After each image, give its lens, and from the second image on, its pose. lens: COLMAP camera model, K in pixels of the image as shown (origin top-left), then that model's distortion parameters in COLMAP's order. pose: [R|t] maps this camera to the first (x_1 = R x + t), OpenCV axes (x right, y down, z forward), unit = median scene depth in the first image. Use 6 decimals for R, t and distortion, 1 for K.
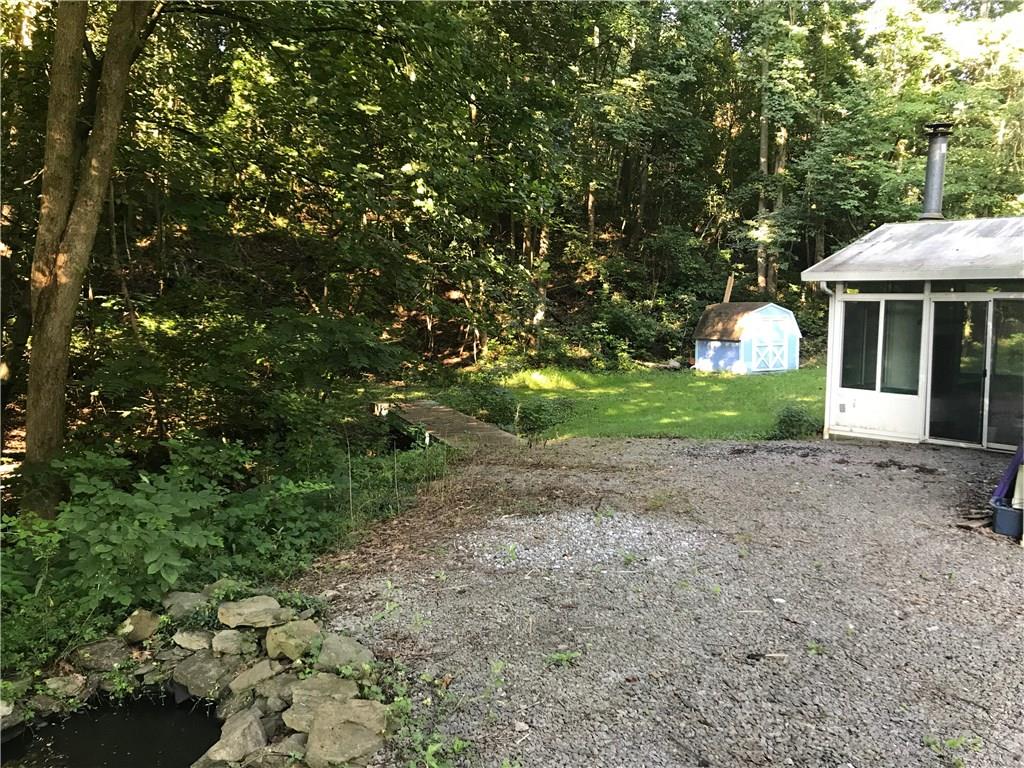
lens RADIAL K [[855.8, 0, 499.7], [0, 855.8, 382.5], [0, 0, 1]] dist [0.014301, 0.002273]
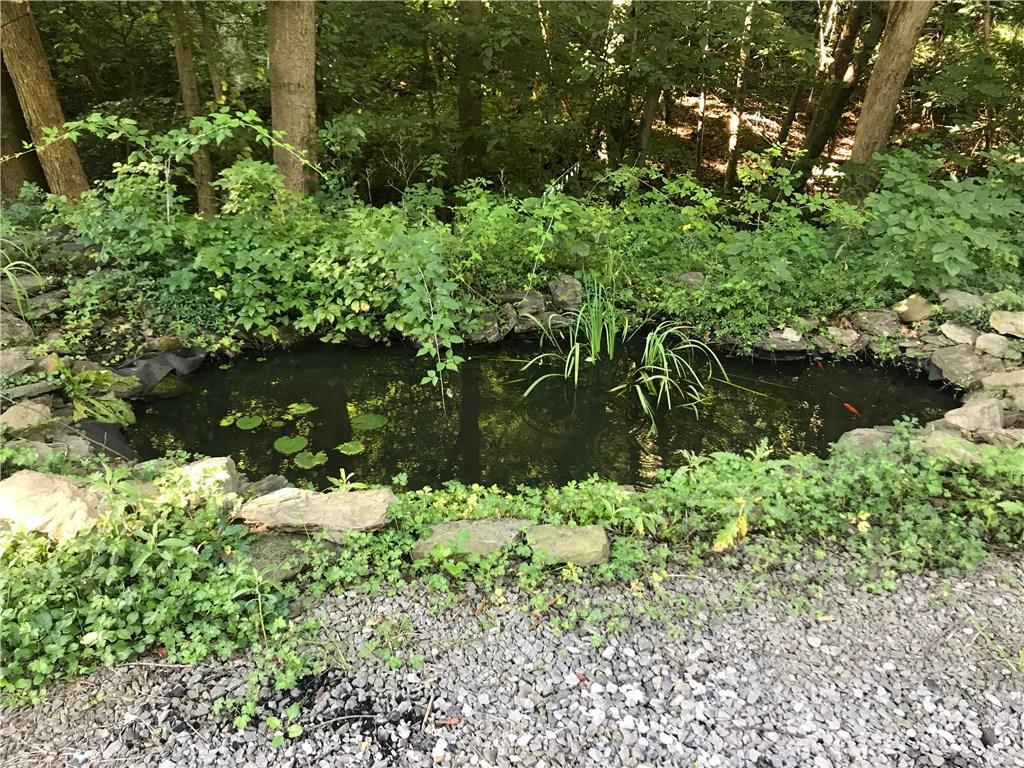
lens RADIAL K [[855.8, 0, 499.7], [0, 855.8, 382.5], [0, 0, 1]] dist [0.014301, 0.002273]
pose [[0.628763, 0.310438, -0.712942, 0.066376], [-0.080261, 0.937864, 0.337592, 0.041255], [0.773444, -0.155044, 0.614610, -0.112511]]
